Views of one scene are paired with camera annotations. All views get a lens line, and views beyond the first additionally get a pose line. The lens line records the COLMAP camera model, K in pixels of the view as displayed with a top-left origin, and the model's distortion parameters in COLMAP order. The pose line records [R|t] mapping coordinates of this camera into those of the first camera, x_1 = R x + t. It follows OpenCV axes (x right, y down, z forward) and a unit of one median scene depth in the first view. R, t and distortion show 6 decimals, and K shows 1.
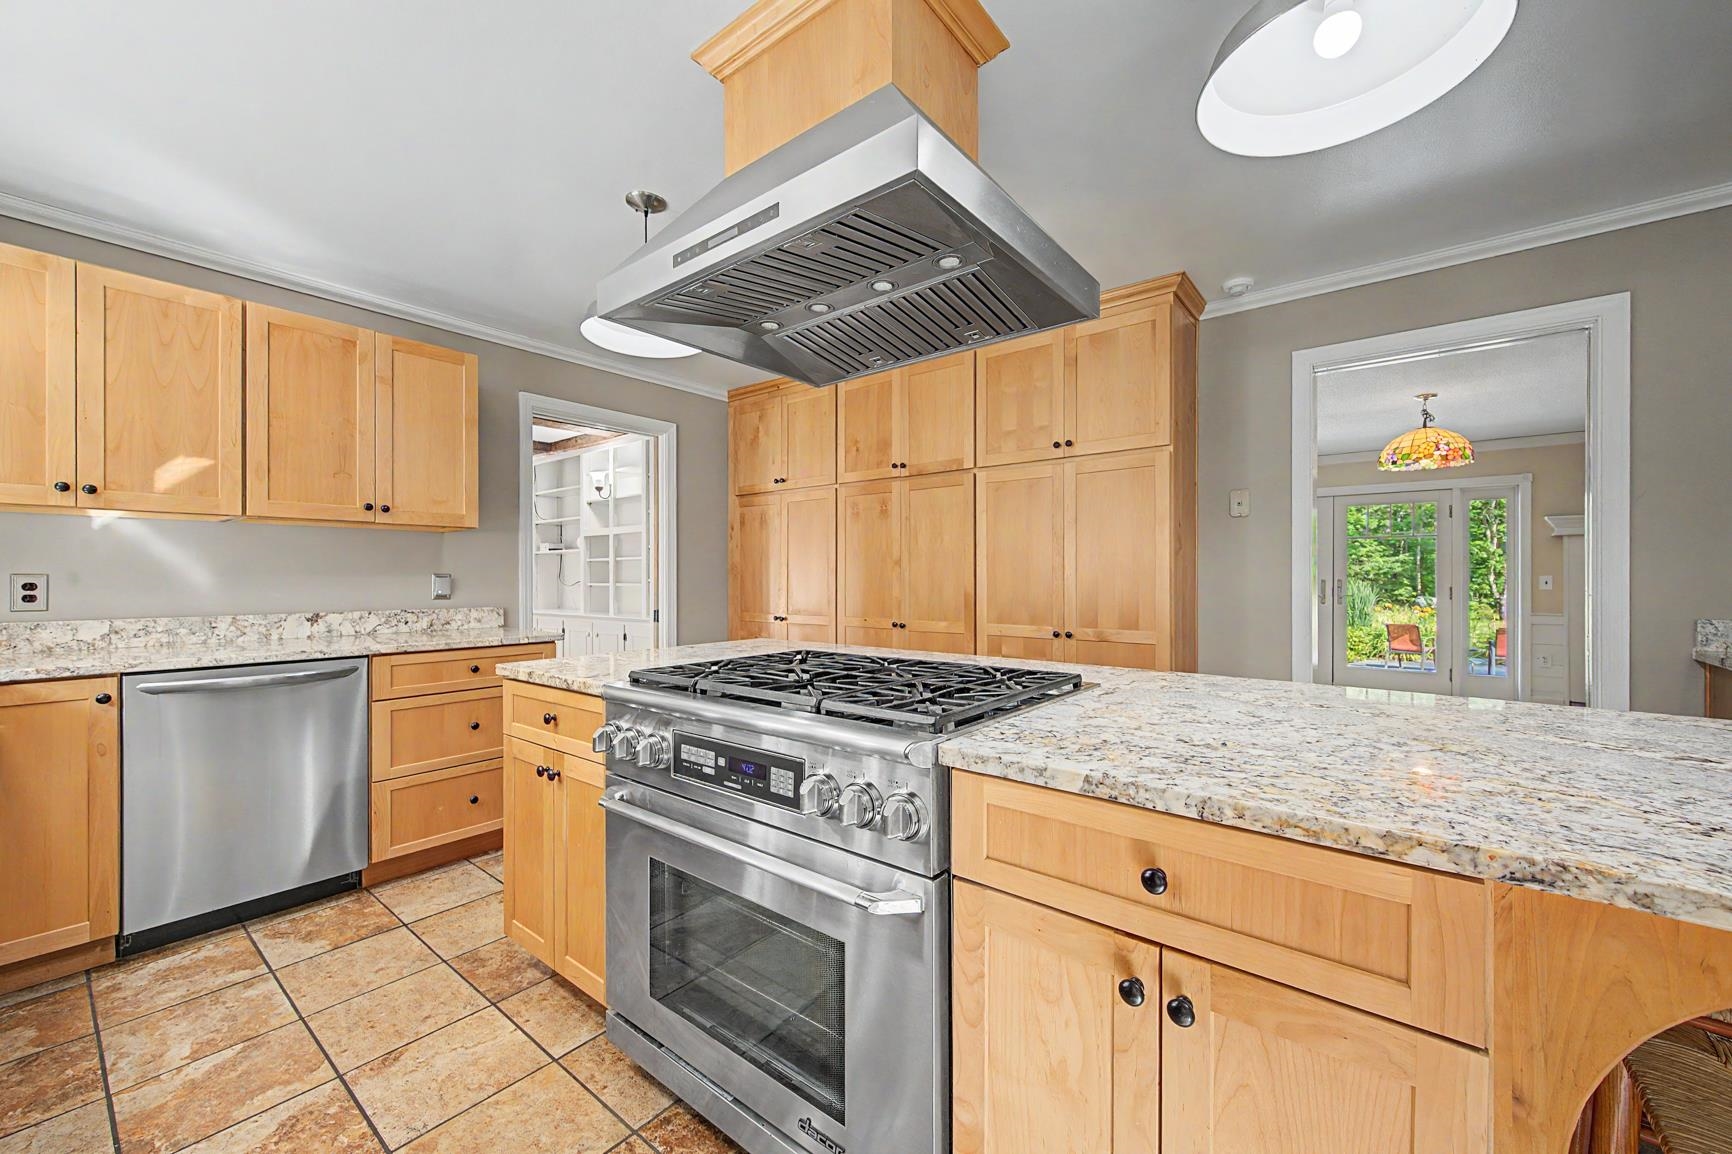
lens RADIAL K [[678.4, 0, 869.1], [0, 678.4, 575.1], [0, 0, 1]] dist [0.001526, 0.000008]
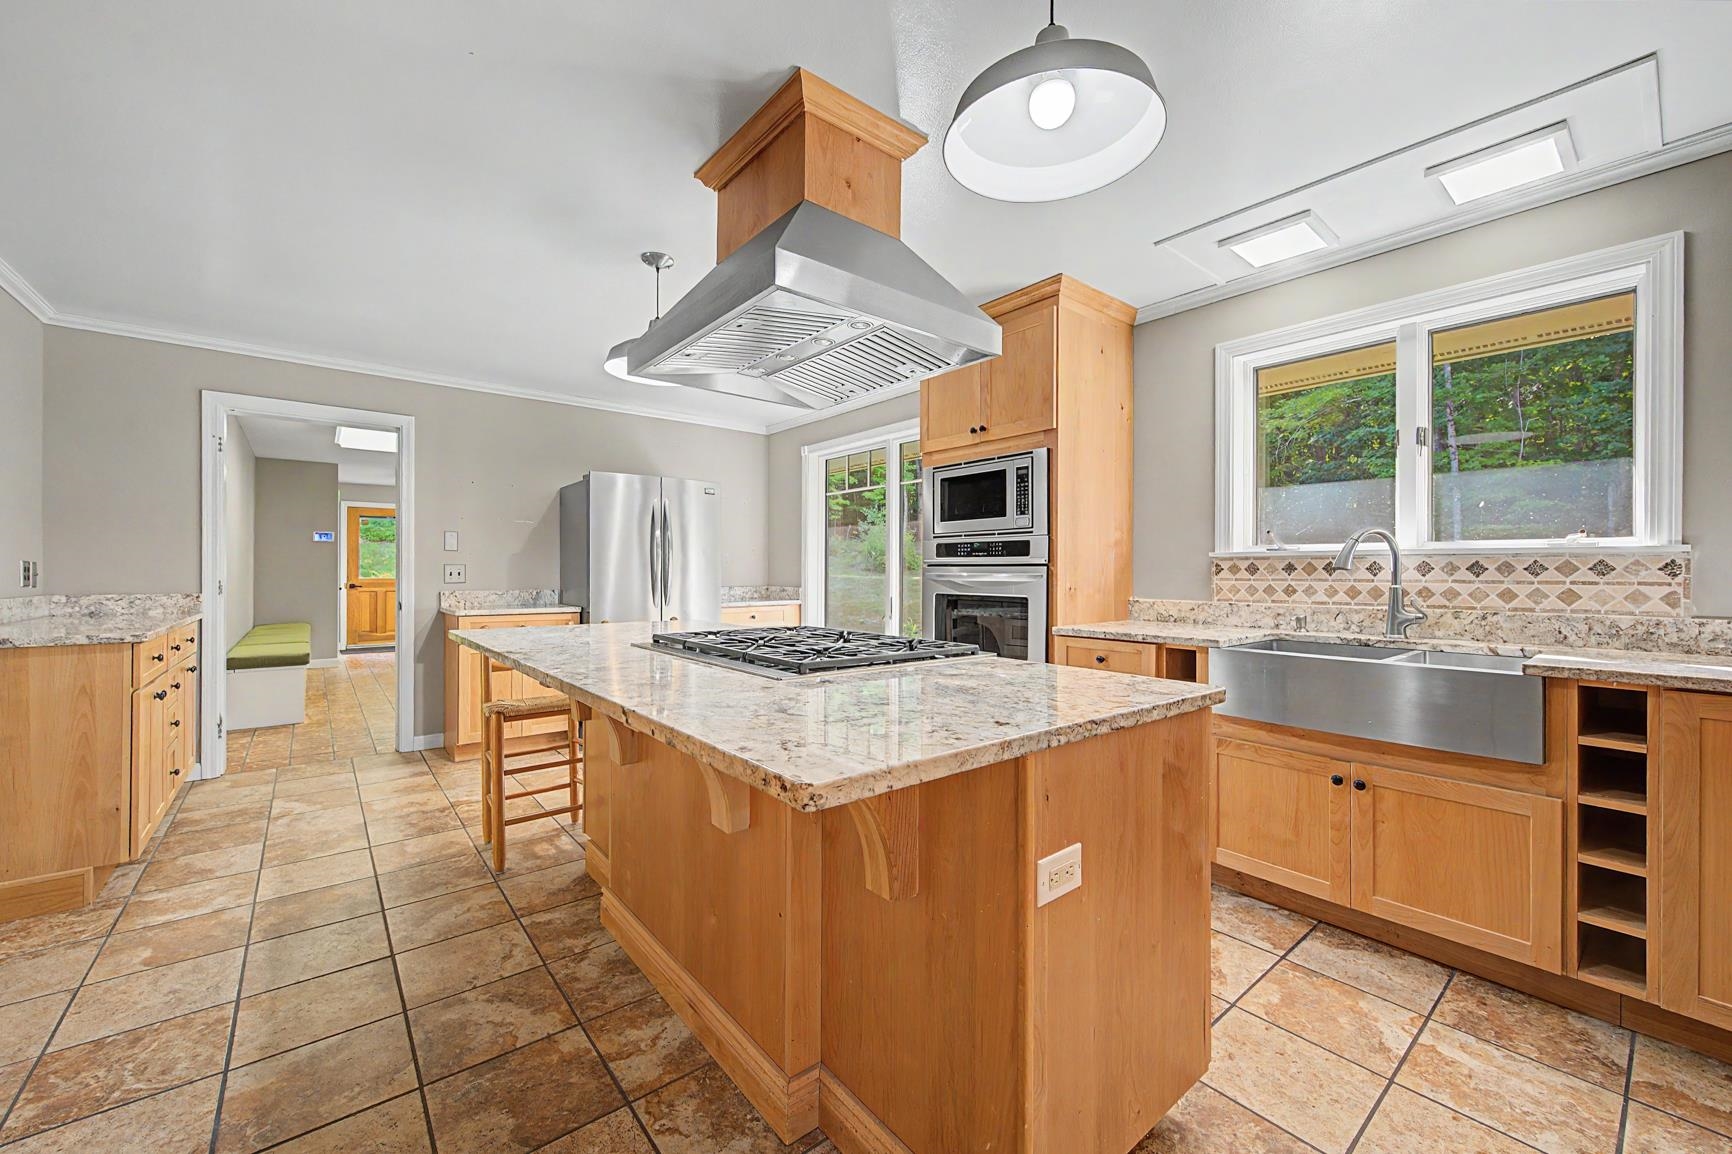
lens RADIAL K [[678.7, 0, 868.0], [0, 678.7, 569.7], [0, 0, 1]] dist [0.001111, 0.000006]
pose [[-0.978121, -0.001744, 0.208030, -0.249156], [-0.002676, 0.999988, -0.004195, 0.008437], [-0.208020, -0.004660, -0.978113, 1.353585]]
